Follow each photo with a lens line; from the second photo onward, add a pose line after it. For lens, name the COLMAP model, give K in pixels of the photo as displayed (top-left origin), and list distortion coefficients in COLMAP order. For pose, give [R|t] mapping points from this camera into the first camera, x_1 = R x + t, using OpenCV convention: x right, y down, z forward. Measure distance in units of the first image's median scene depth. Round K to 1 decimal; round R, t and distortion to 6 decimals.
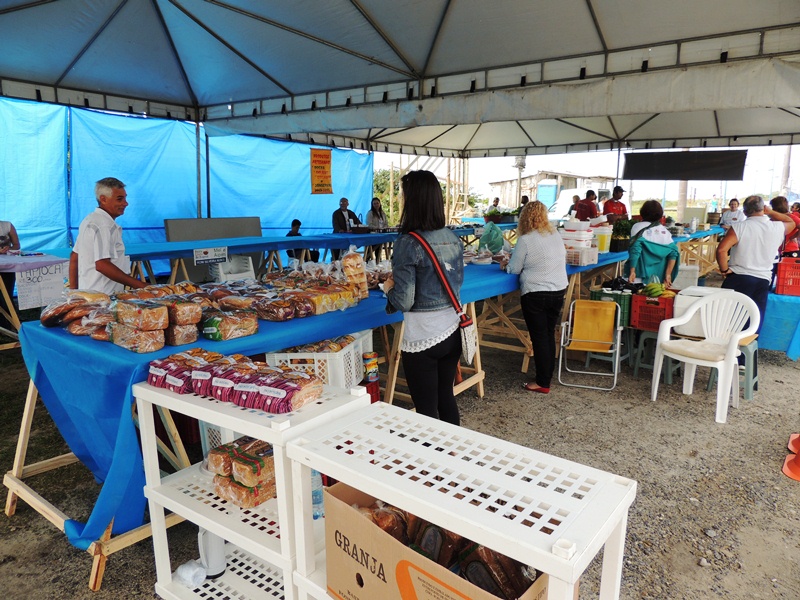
lens RADIAL K [[568.8, 0, 398.0], [0, 568.8, 301.7], [0, 0, 1]] dist [-0.026629, 0.008799]
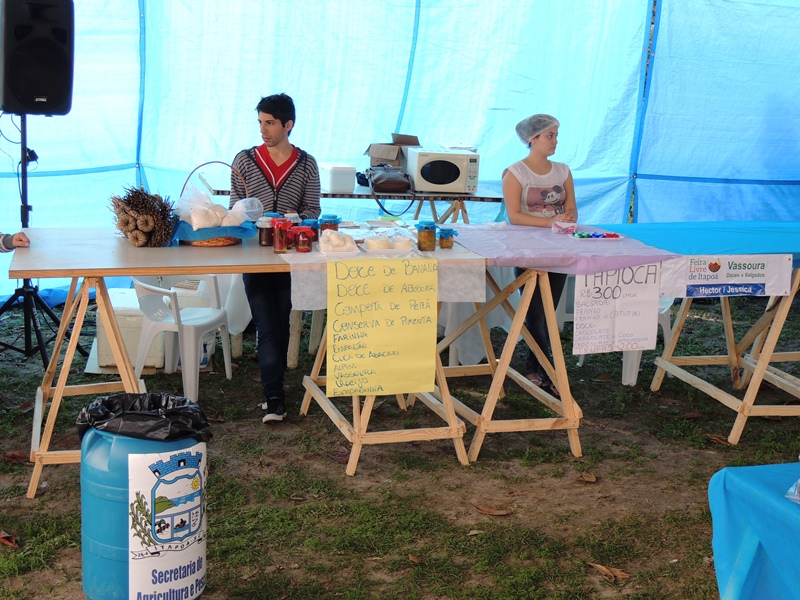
lens RADIAL K [[1163.5, 0, 399.7], [0, 1163.5, 300.4], [0, 0, 1]] dist [0.038253, 0.000000]
pose [[0.788575, 0.116630, -0.603777, -0.083233], [-0.129066, 0.991371, 0.022931, -0.014061], [0.601241, 0.059844, 0.796824, 0.052432]]
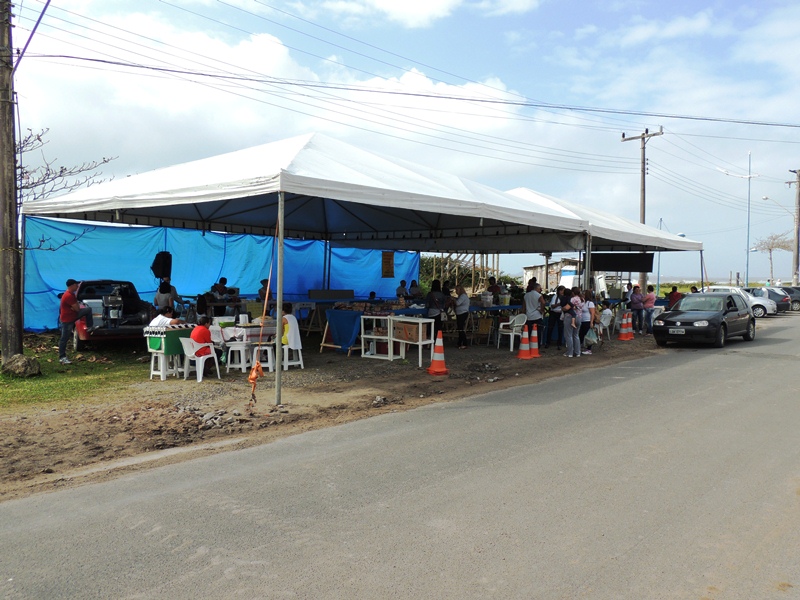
lens RADIAL K [[648.7, 0, 401.0], [0, 648.7, 298.6], [0, 0, 1]] dist [-0.000424, -0.000010]
pose [[0.995278, 0.017177, -0.095529, 0.152205], [-0.030991, 0.988938, -0.145055, 0.255752], [0.091981, 0.147330, 0.984801, -1.501431]]
